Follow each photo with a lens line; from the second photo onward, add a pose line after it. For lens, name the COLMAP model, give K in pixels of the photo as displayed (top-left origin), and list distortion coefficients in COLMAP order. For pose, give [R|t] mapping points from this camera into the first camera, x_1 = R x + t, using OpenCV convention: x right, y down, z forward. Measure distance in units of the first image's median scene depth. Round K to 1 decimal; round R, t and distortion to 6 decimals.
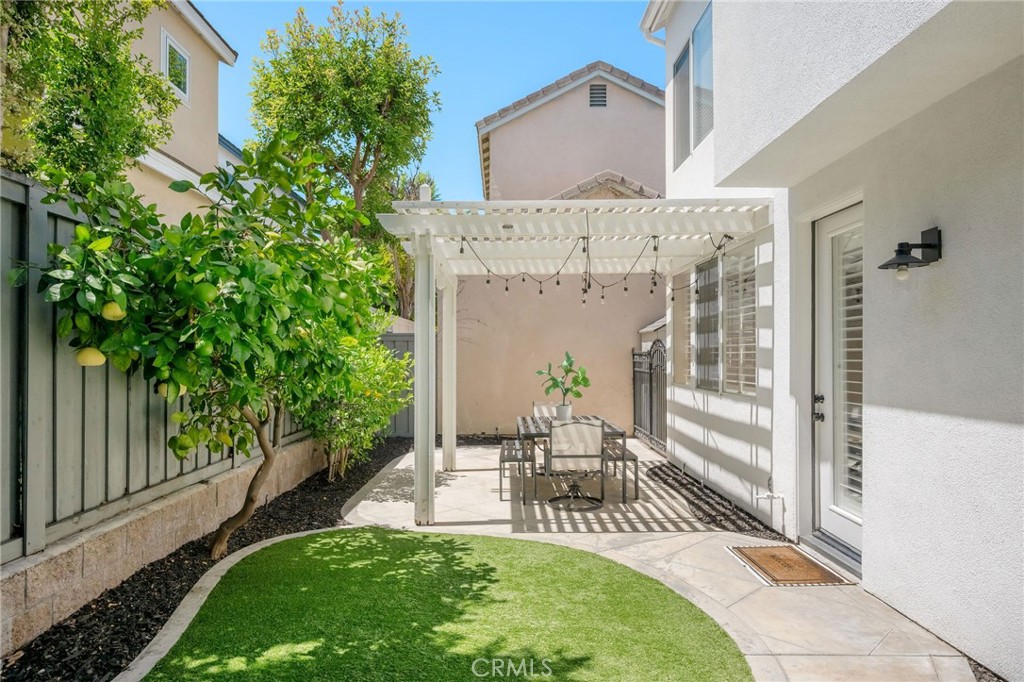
lens RADIAL K [[634.8, 0, 505.6], [0, 634.8, 350.1], [0, 0, 1]] dist [-0.015518, -0.000924]
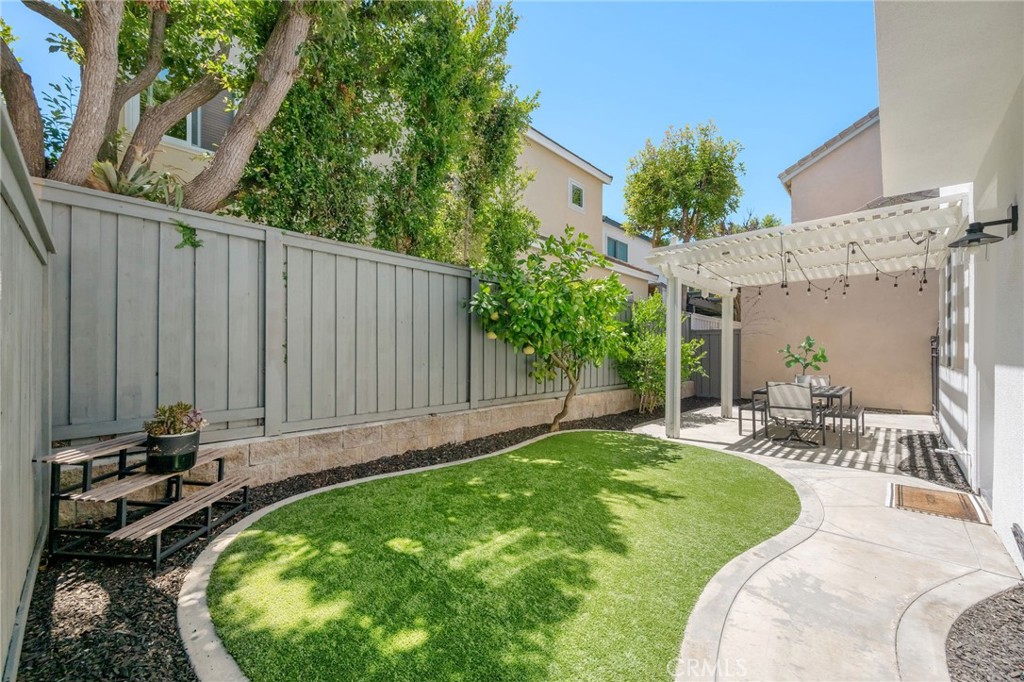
lens RADIAL K [[402.8, 0, 510.7], [0, 402.8, 344.8], [0, 0, 1]] dist [-0.004236, -0.000242]
pose [[0.735891, -0.005807, -0.677075, 0.363214], [0.001131, 0.999972, -0.007347, 0.045743], [0.677099, 0.004640, 0.735878, -0.102145]]
